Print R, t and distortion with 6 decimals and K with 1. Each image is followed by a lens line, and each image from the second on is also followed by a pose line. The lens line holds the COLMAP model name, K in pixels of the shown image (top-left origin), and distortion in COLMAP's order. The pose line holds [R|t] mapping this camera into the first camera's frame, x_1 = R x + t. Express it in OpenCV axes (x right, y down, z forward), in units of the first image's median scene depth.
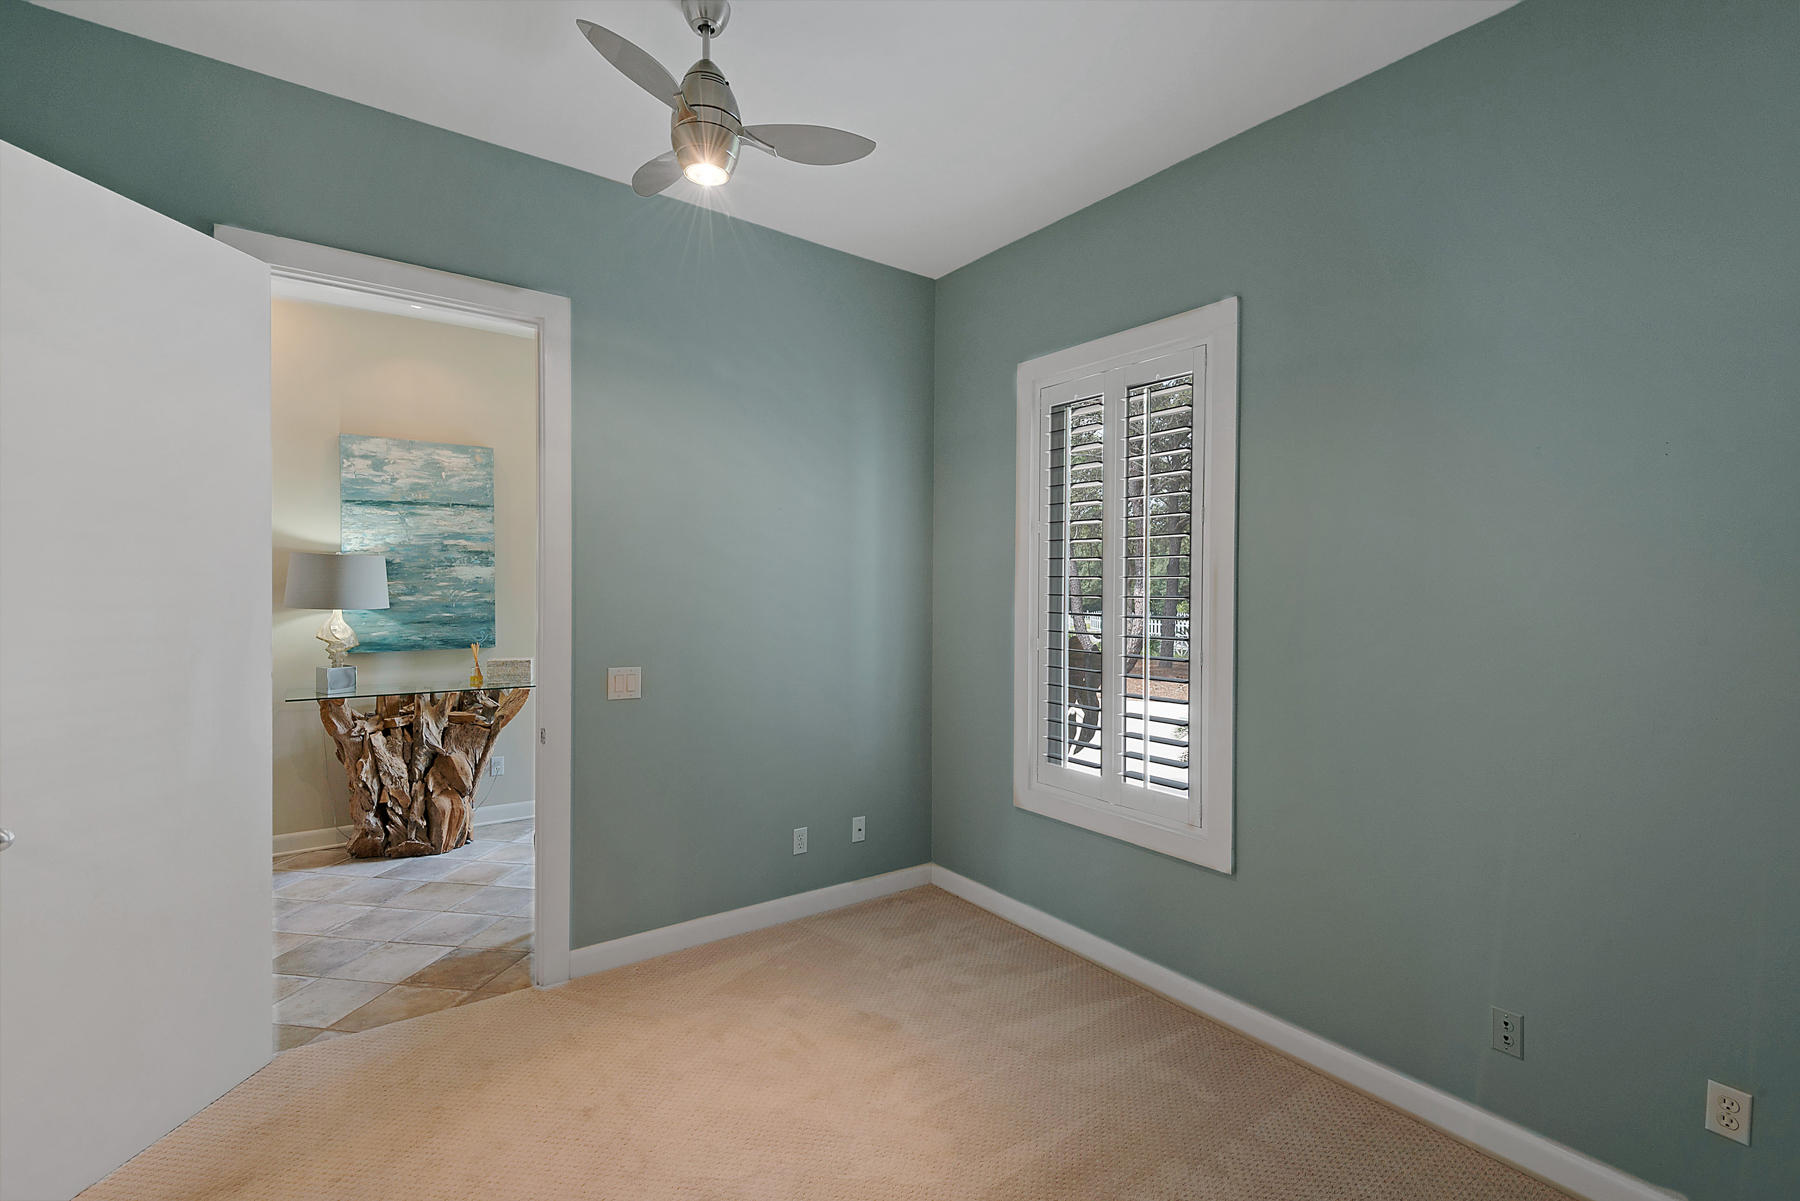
lens RADIAL K [[808.7, 0, 897.5], [0, 808.7, 595.5], [0, 0, 1]] dist [0.020048, -0.010042]
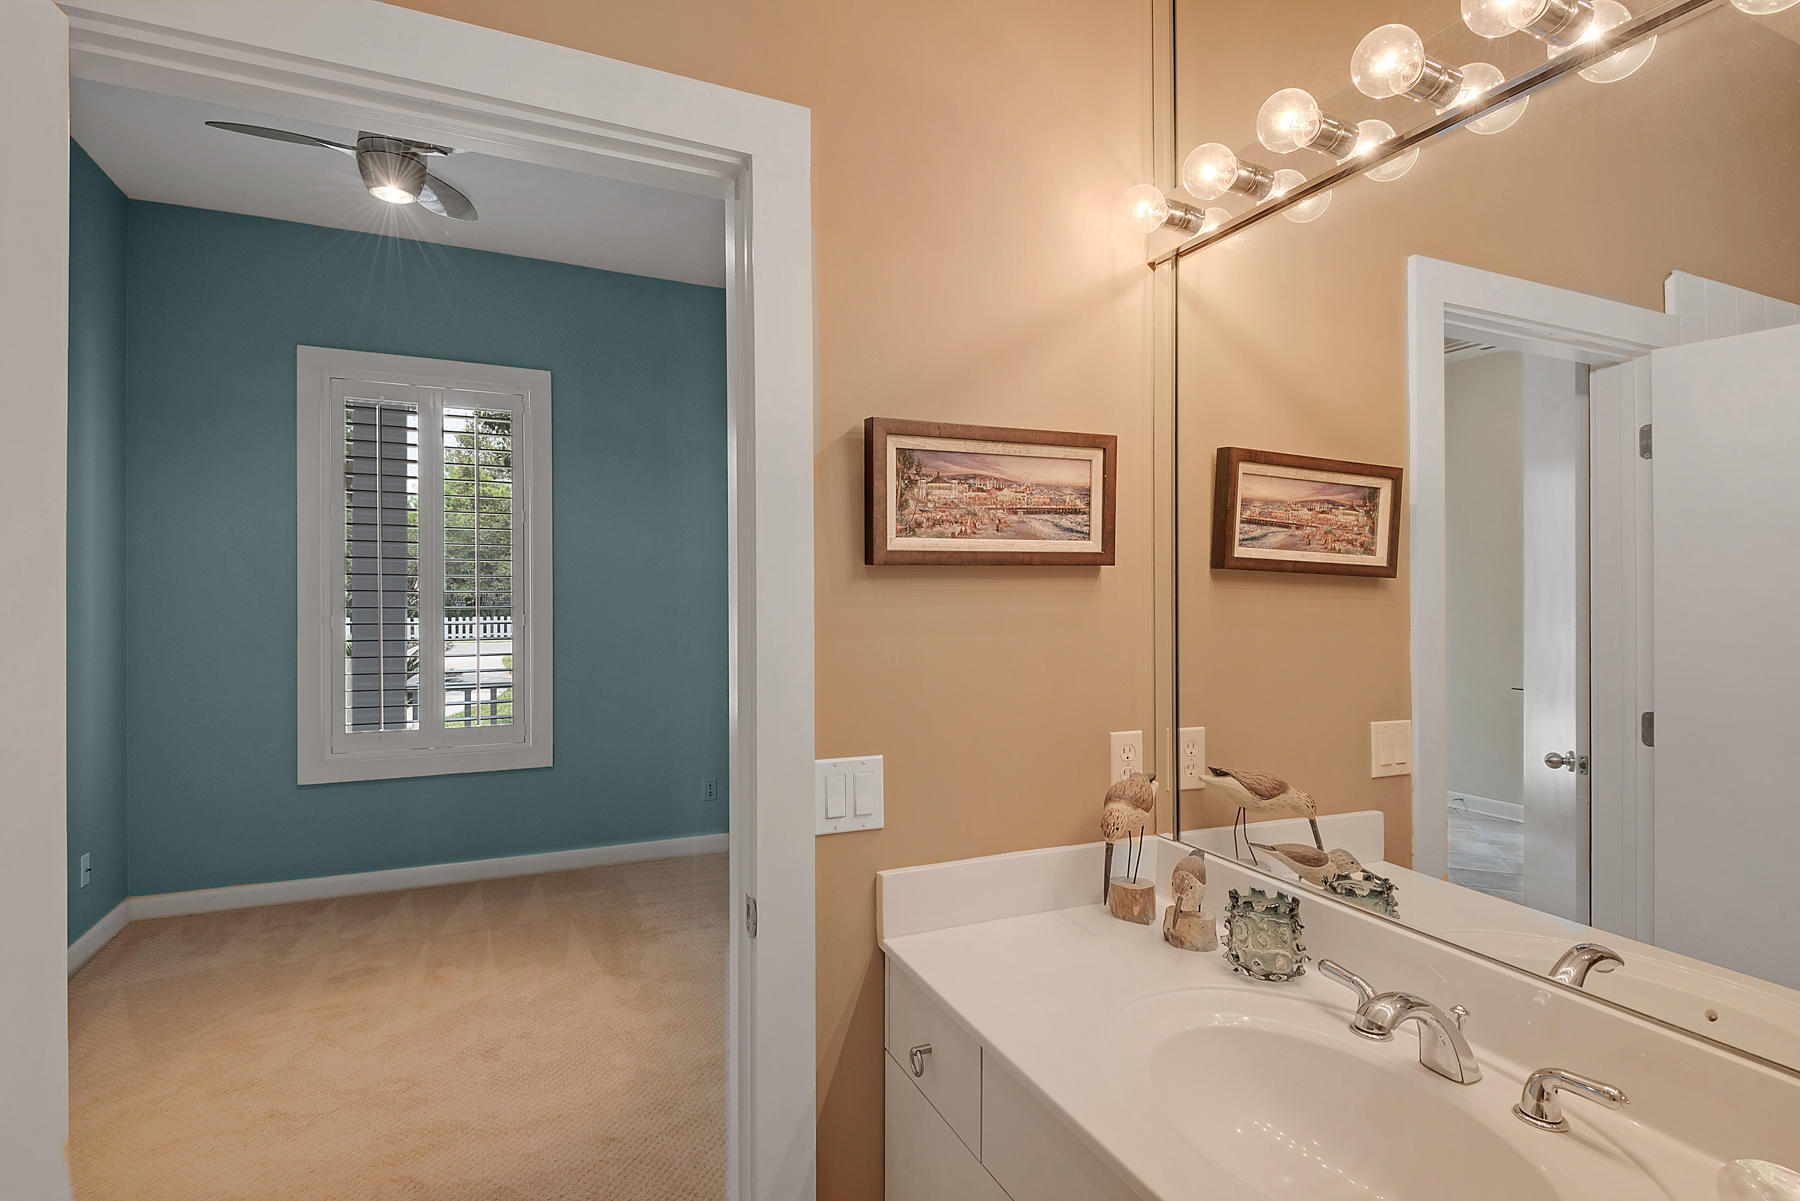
lens RADIAL K [[892.7, 0, 899.3], [0, 892.7, 595.1], [0, 0, 1]] dist [-0.005270, -0.002667]
pose [[0.205624, -0.015220, 0.978513, -0.937654], [-0.002599, 0.999867, 0.016098, 0.003321], [-0.978628, -0.005854, 0.205558, 0.053468]]
